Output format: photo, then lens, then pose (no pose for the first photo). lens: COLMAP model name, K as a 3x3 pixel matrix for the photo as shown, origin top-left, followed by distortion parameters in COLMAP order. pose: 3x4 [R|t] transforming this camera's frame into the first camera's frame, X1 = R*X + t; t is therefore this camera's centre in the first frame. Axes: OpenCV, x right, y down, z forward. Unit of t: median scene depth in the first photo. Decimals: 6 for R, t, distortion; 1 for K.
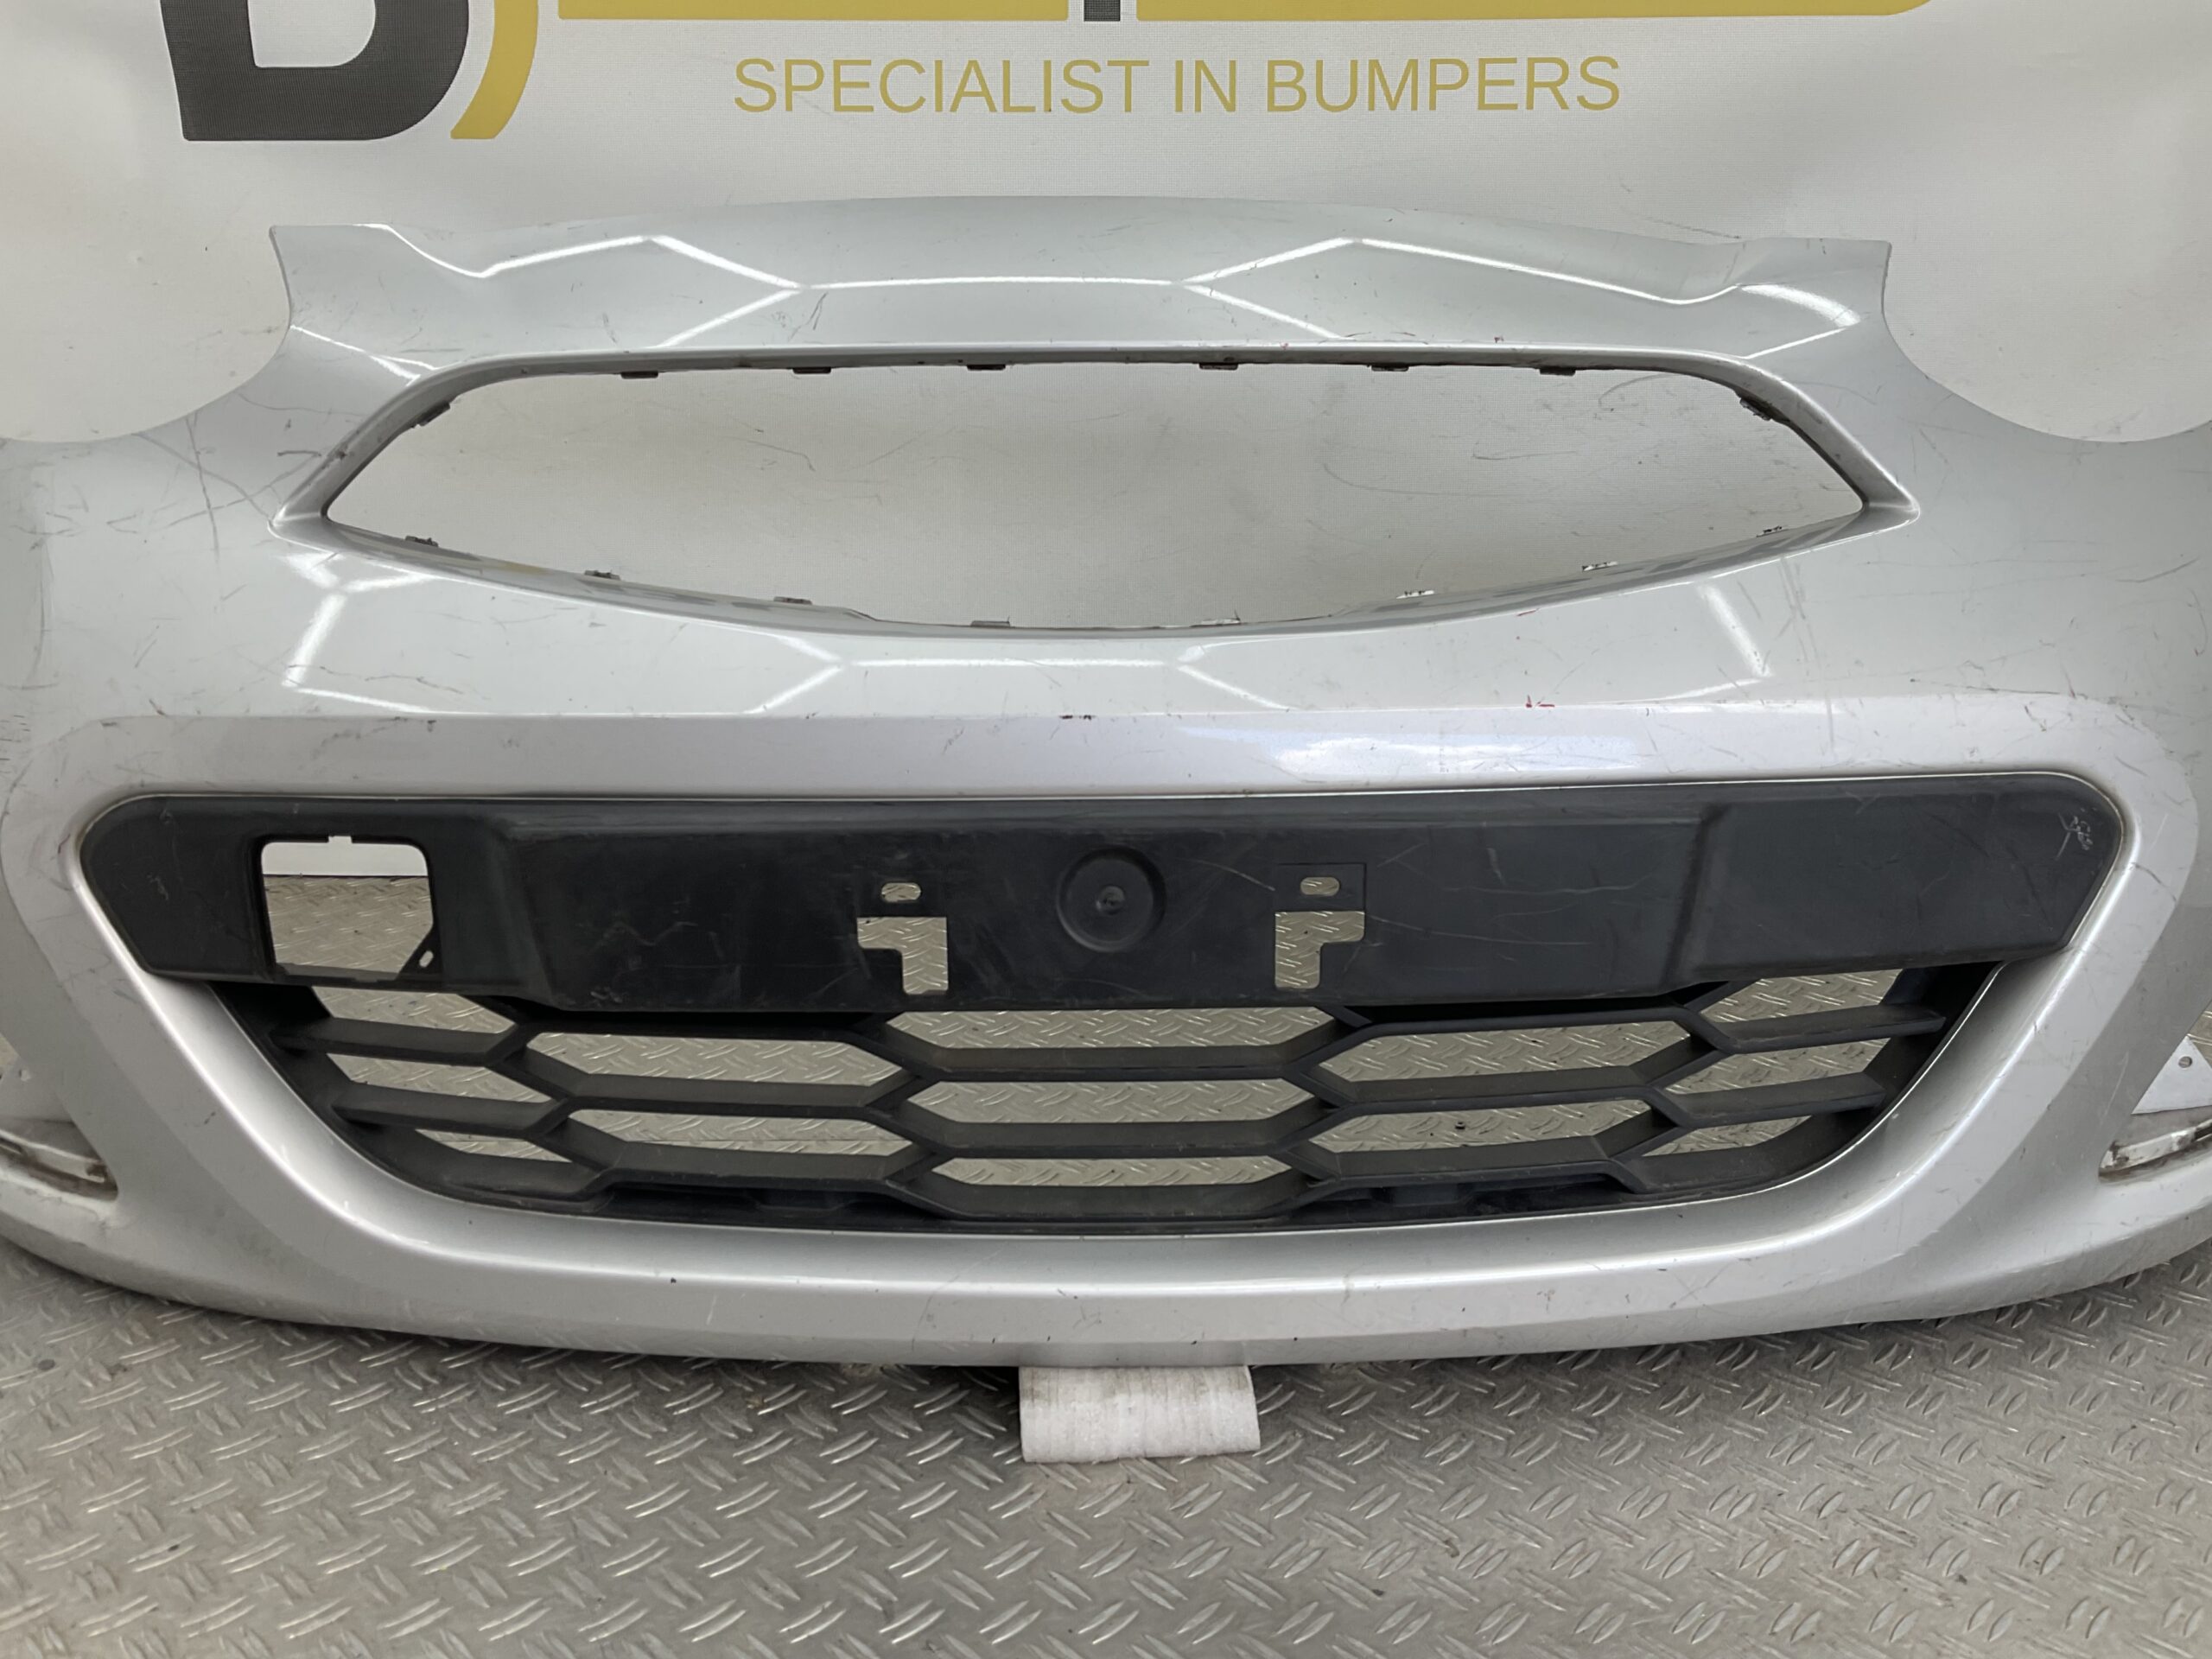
lens RADIAL K [[1880.9, 0, 1089.4], [0, 1880.9, 849.2], [0, 0, 1]] dist [0.080198, -0.166327]
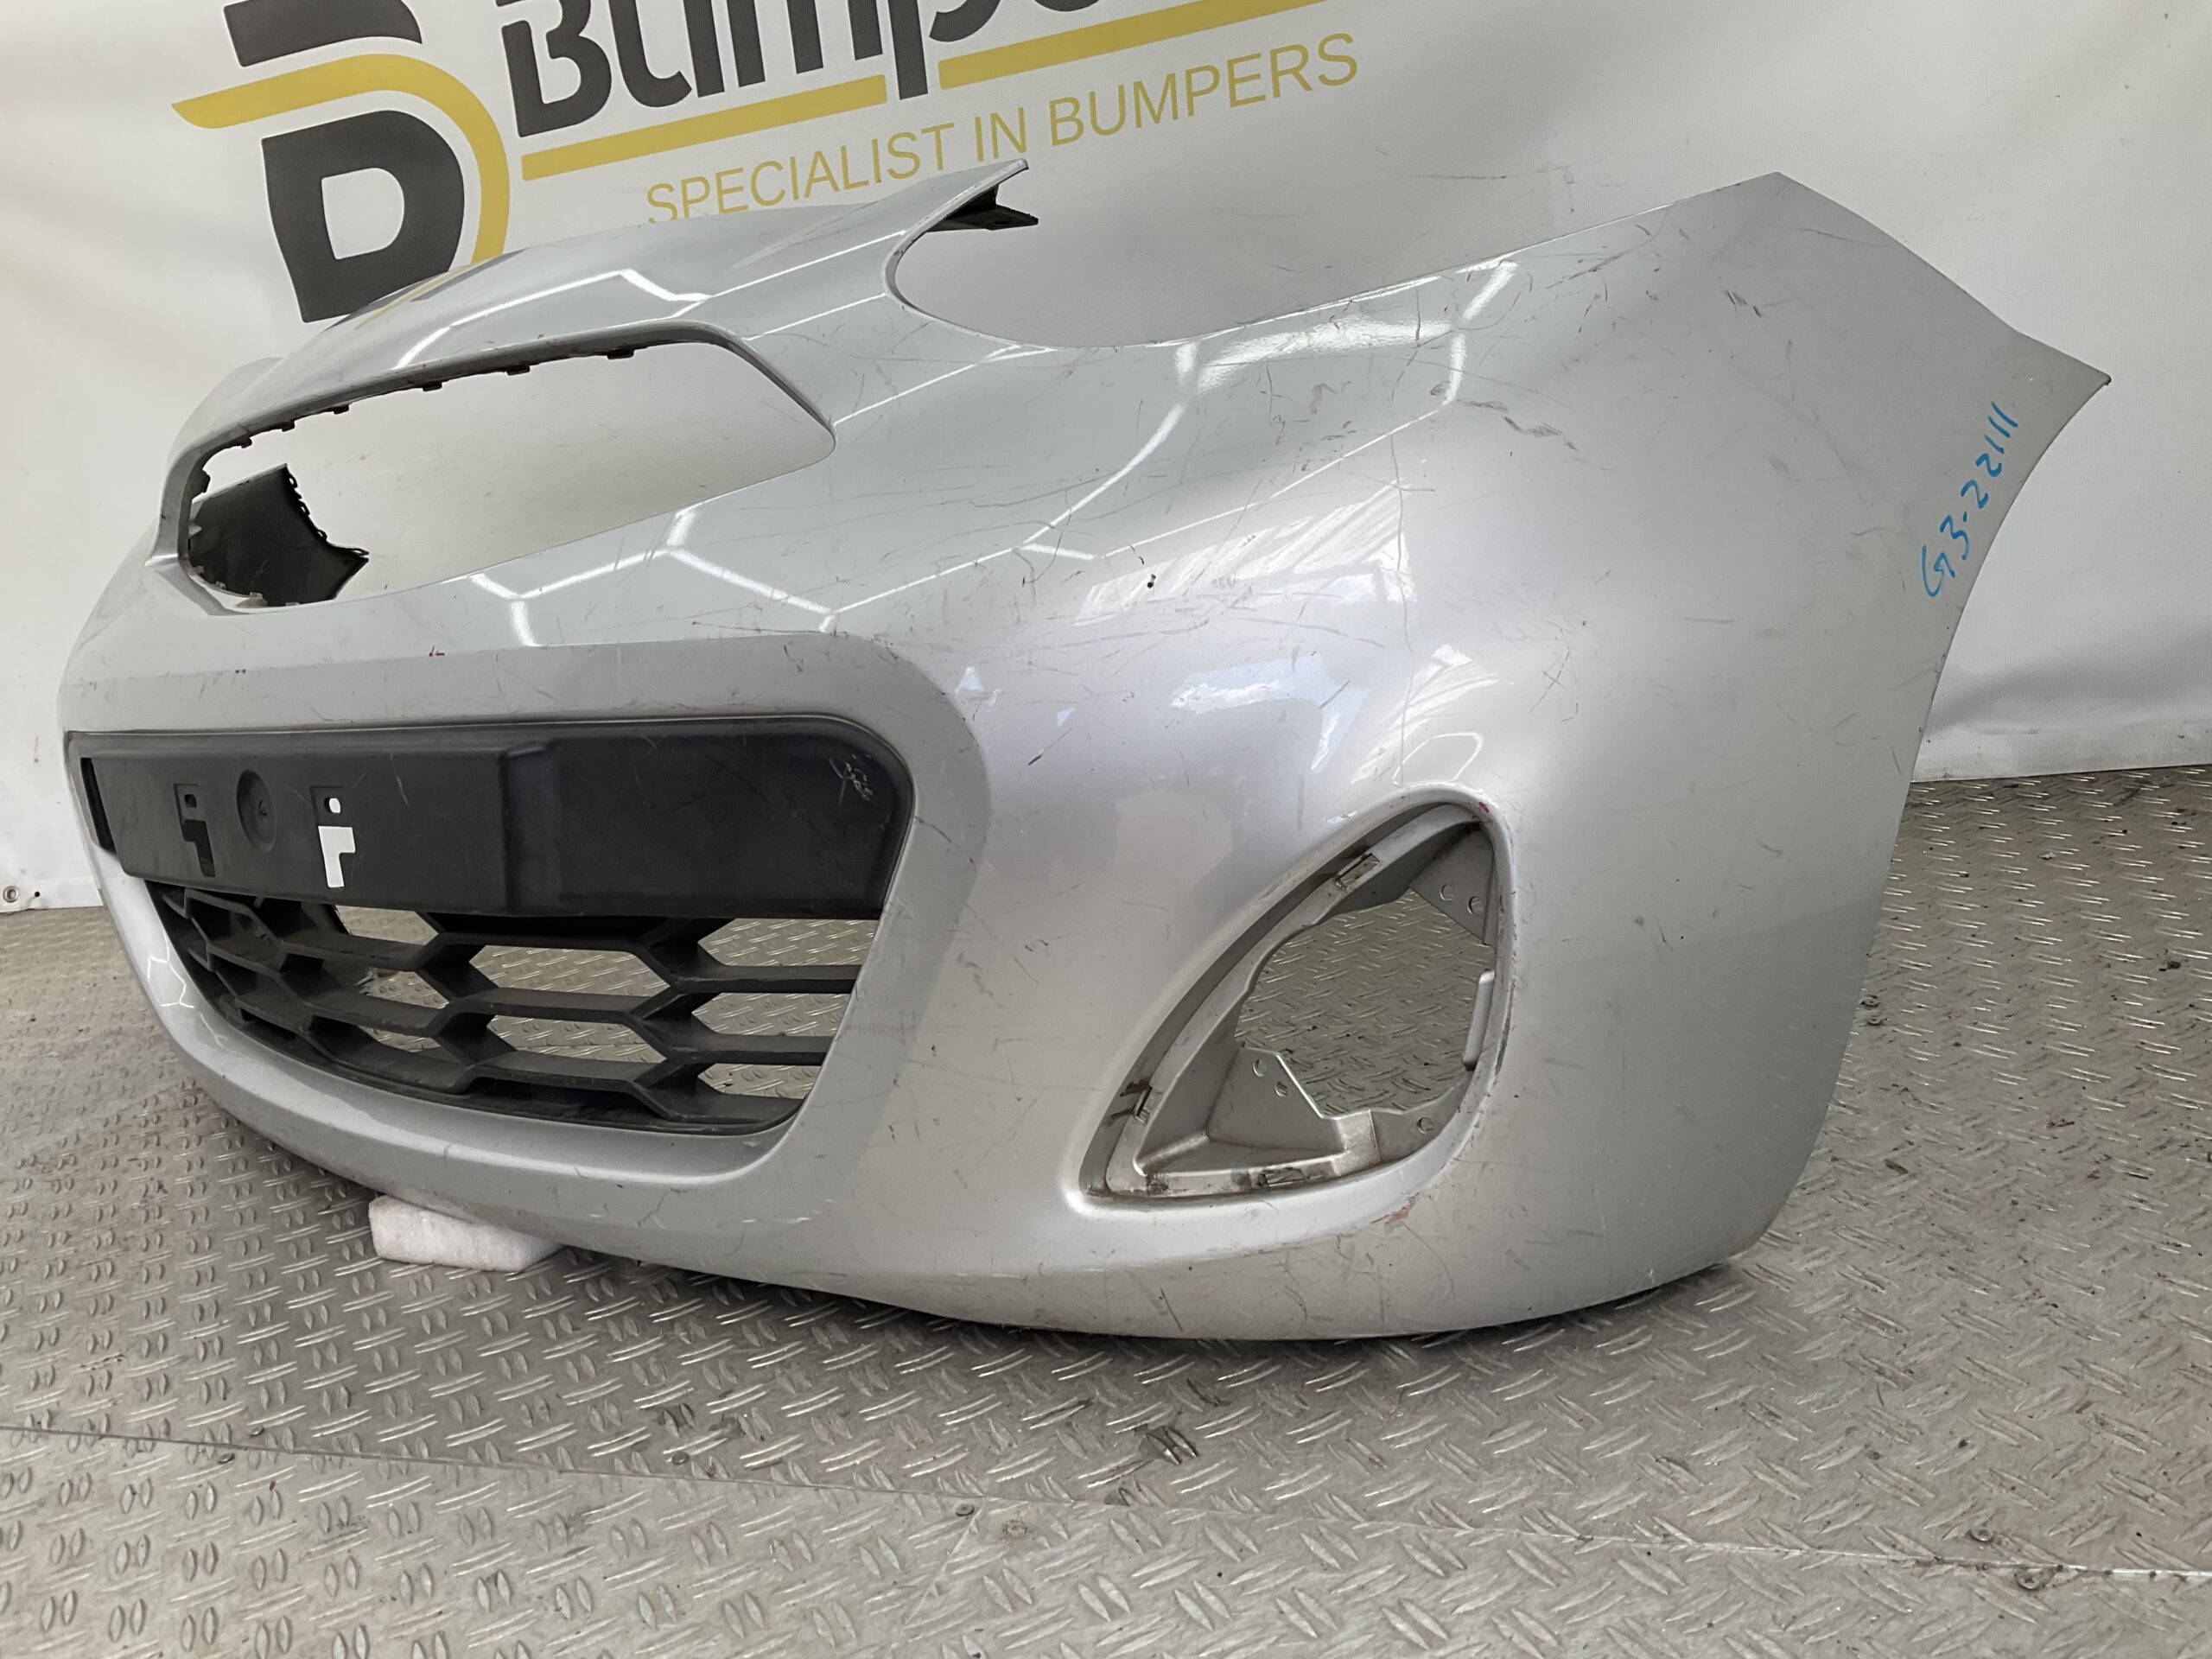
lens RADIAL K [[1880.9, 0, 1105.9], [0, 1880.9, 838.1], [0, 0, 1]] dist [0.080198, -0.166327]
pose [[0.934122, -0.065040, -0.350978, 0.834914], [0.055145, 0.997750, -0.038124, 0.112775], [0.352668, 0.016258, 0.935607, -0.061963]]
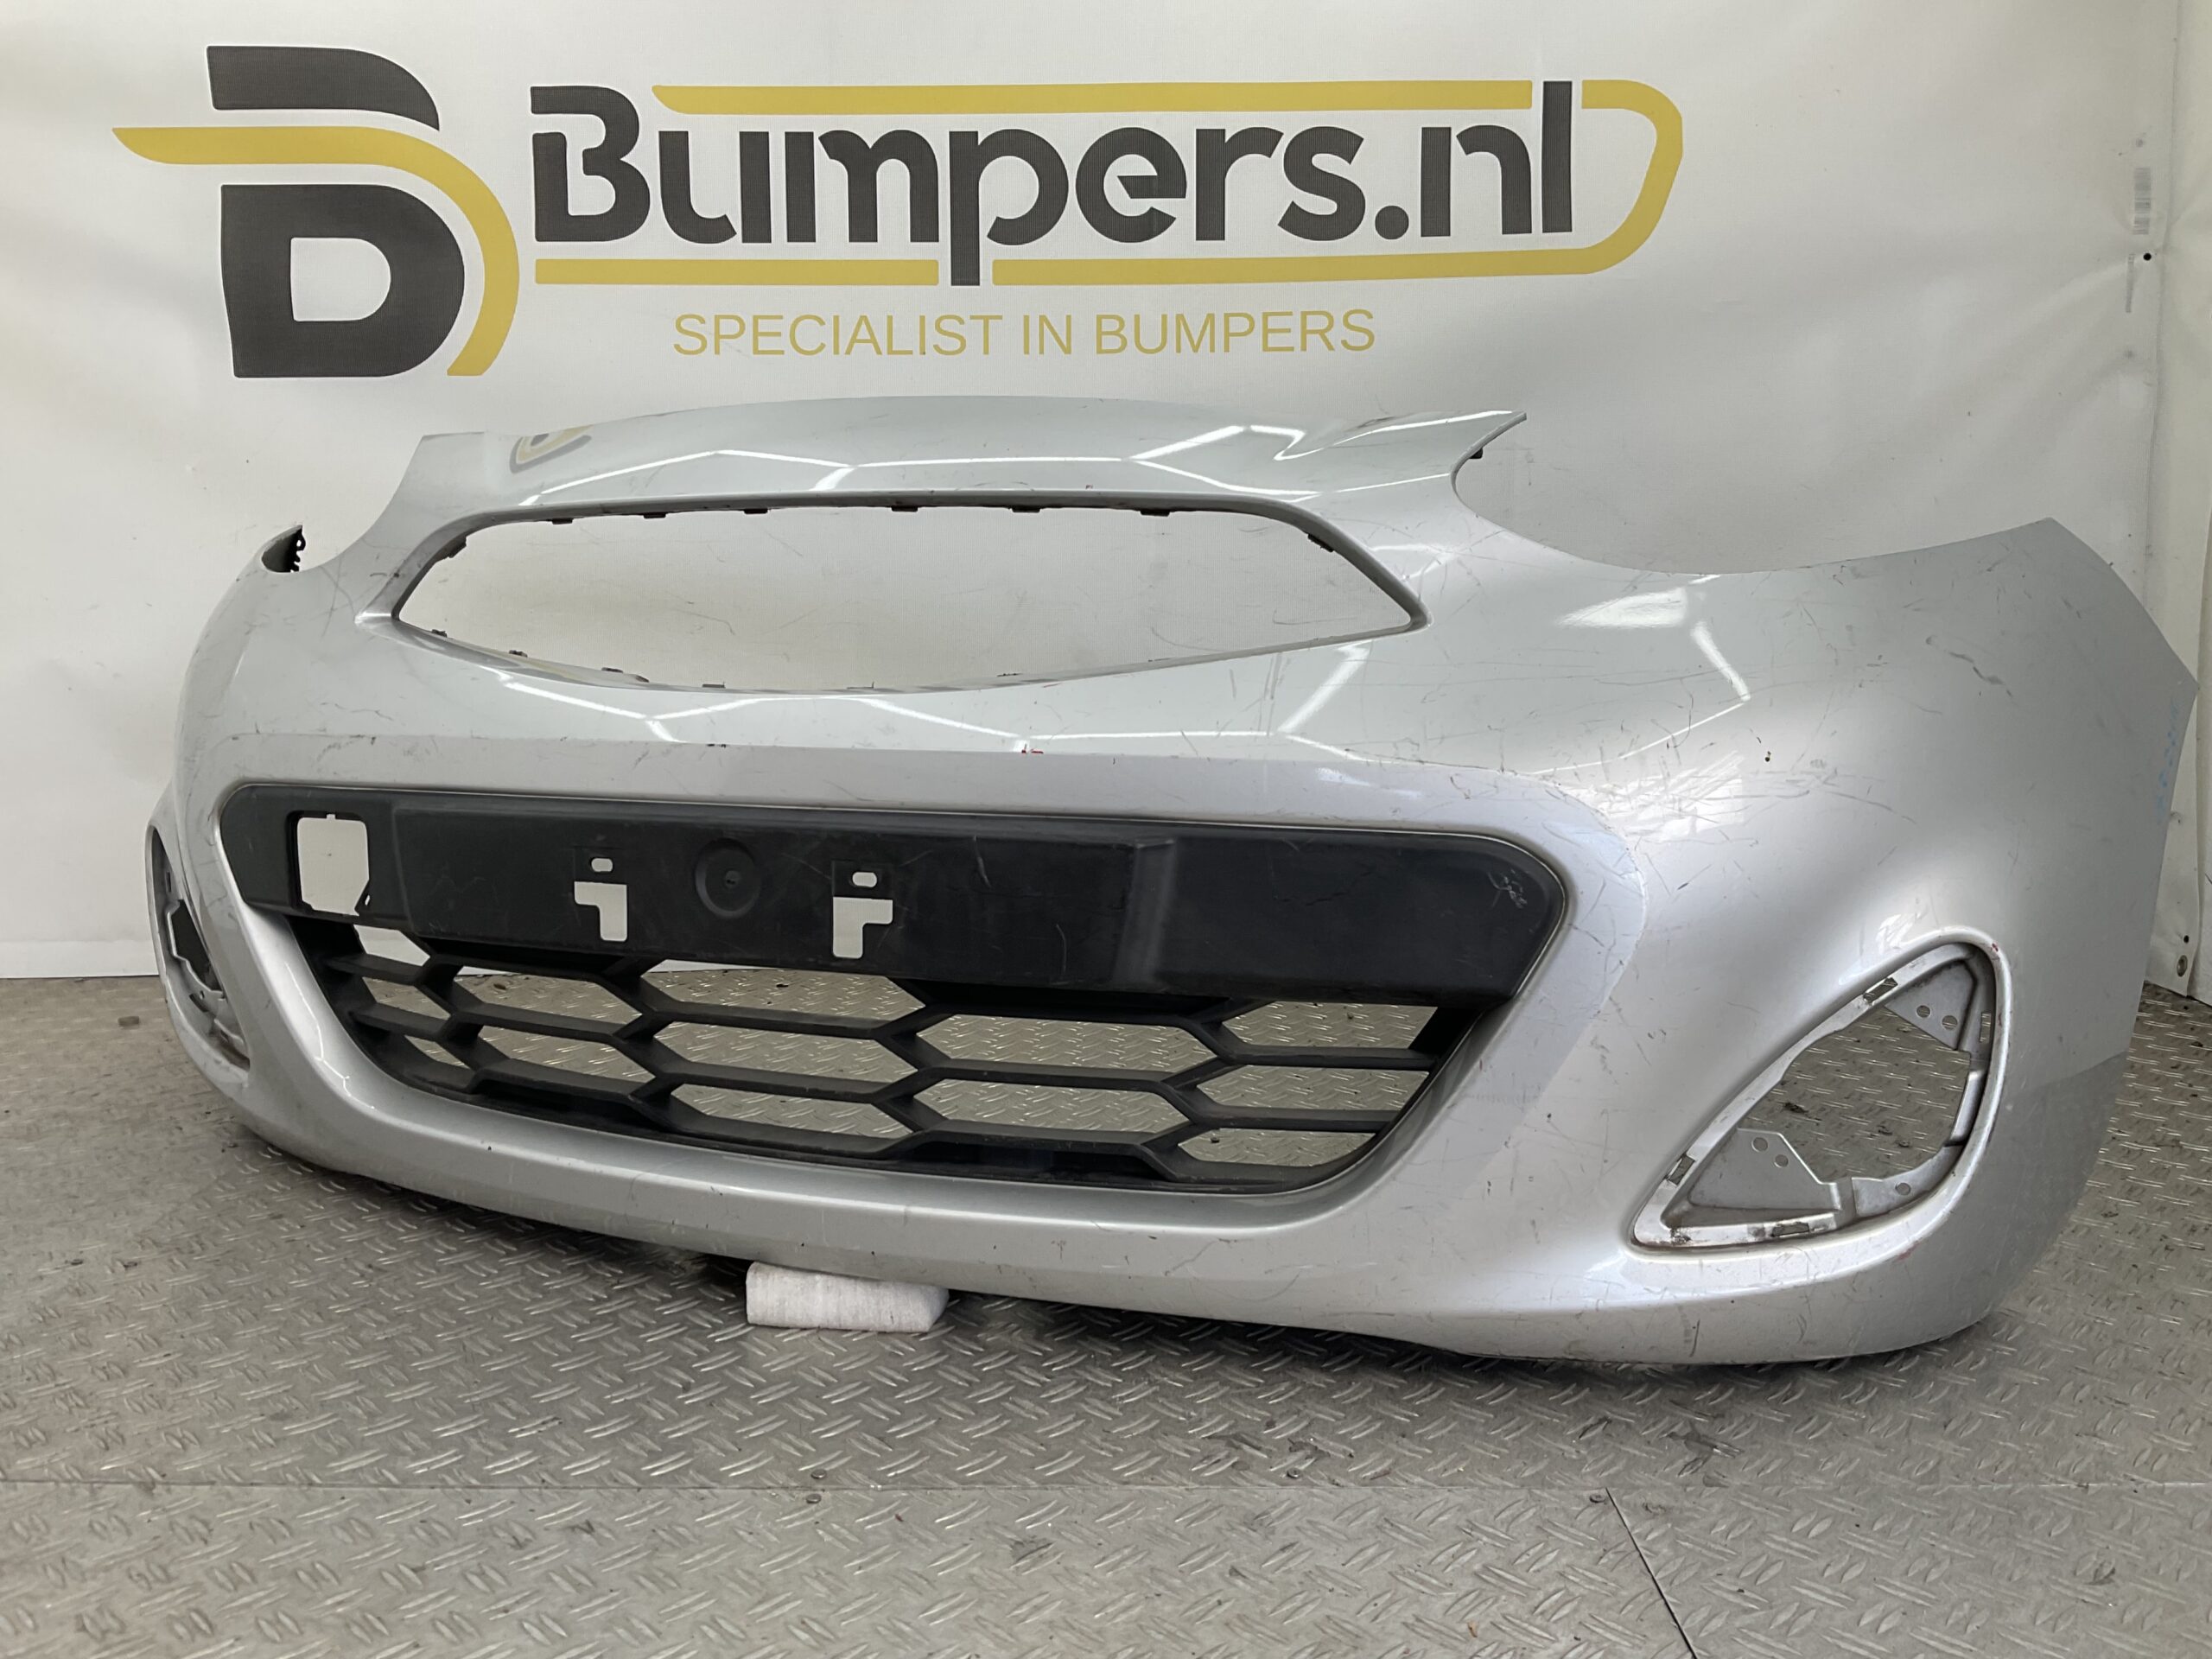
lens RADIAL K [[1880.9, 0, 1114.3], [0, 1880.9, 852.7], [0, 0, 1]] dist [0.080198, -0.166327]
pose [[0.999975, -0.004520, -0.005444, 0.188473], [0.003858, 0.993233, -0.116077, 0.148468], [0.005932, 0.116053, 0.993225, -0.359214]]
